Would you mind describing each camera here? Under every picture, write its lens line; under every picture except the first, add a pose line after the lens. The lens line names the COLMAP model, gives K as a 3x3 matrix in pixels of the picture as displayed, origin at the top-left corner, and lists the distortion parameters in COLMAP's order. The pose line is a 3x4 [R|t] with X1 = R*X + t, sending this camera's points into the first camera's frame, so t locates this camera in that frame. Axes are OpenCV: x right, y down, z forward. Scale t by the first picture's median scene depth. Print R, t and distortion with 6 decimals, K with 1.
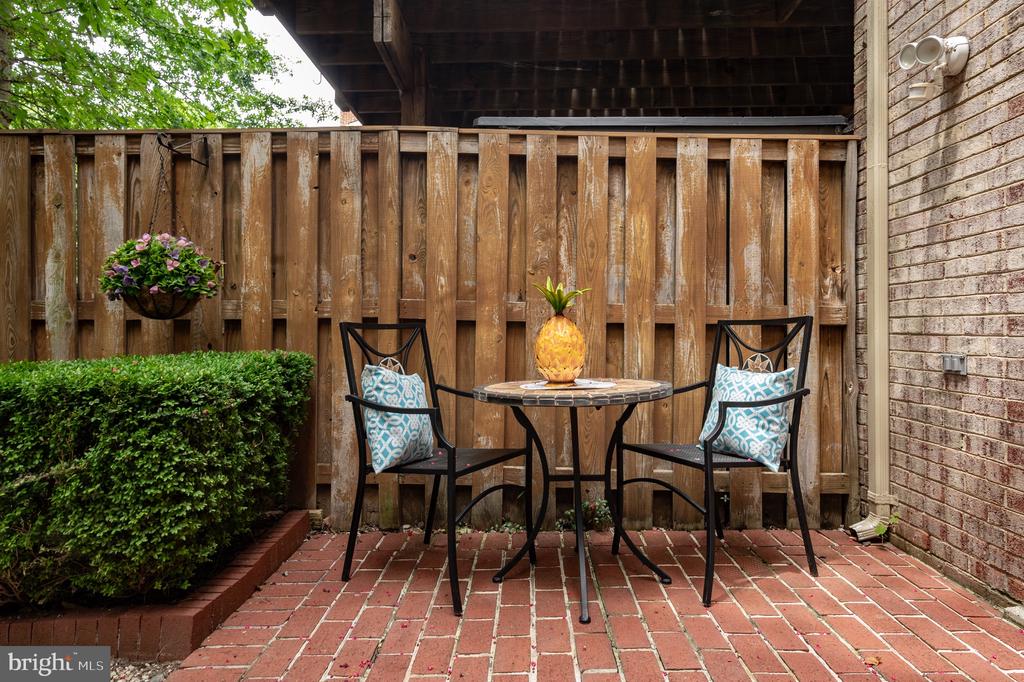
lens RADIAL K [[623.4, 0, 515.4], [0, 623.4, 326.8], [0, 0, 1]] dist [-0.001940, 0.000475]
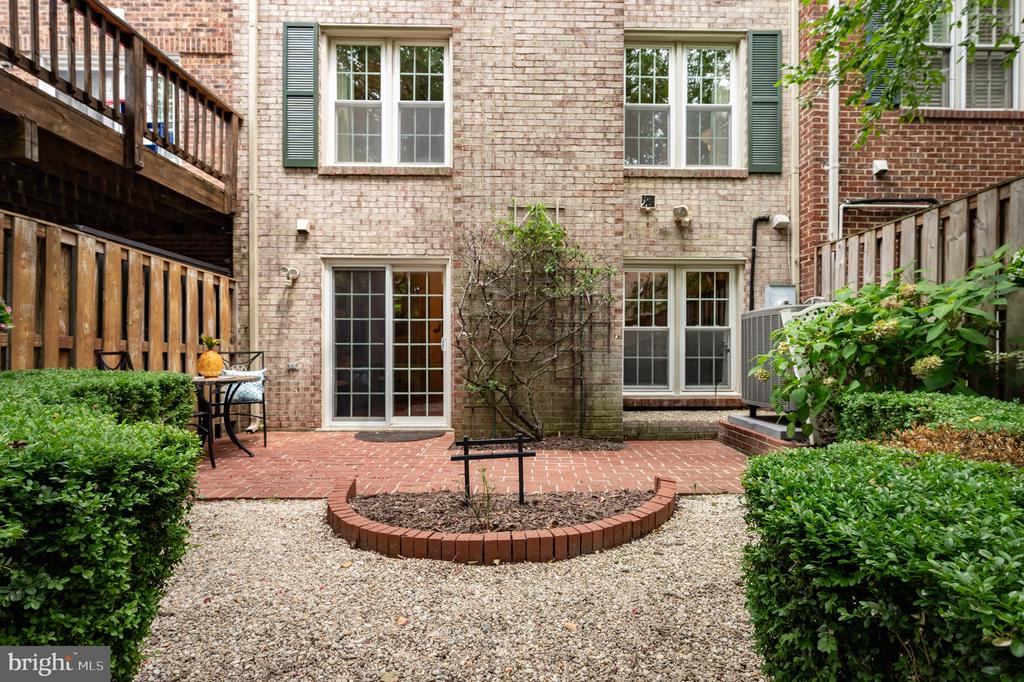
lens RADIAL K [[460.0, 0, 531.6], [0, 460.0, 358.2], [0, 0, 1]] dist [-0.001520, -0.000251]
pose [[-0.023632, -0.002059, 0.999719, -1.377926], [-0.005922, 0.999981, 0.001920, 0.003035], [-0.999703, -0.005875, -0.023643, -0.165137]]
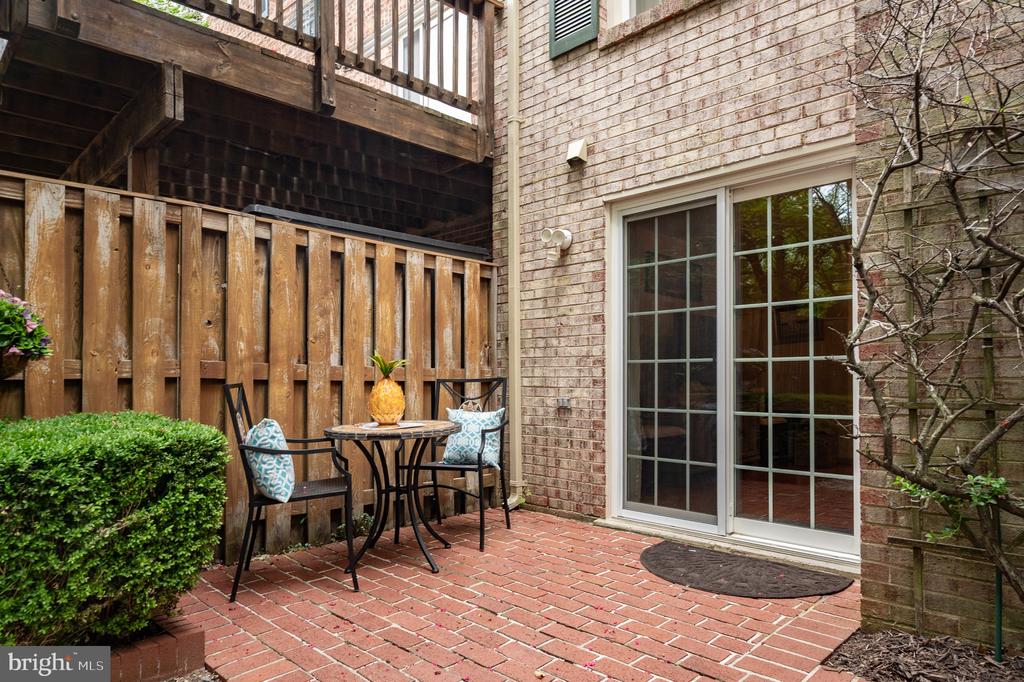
lens RADIAL K [[633.1, 0, 508.8], [0, 633.1, 375.0], [0, 0, 1]] dist [-0.004276, 0.000318]
pose [[0.699565, -0.000677, 0.714569, -0.609027], [-0.000483, 0.999999, 0.001421, -0.021200], [-0.714569, -0.001339, 0.699564, -0.173223]]
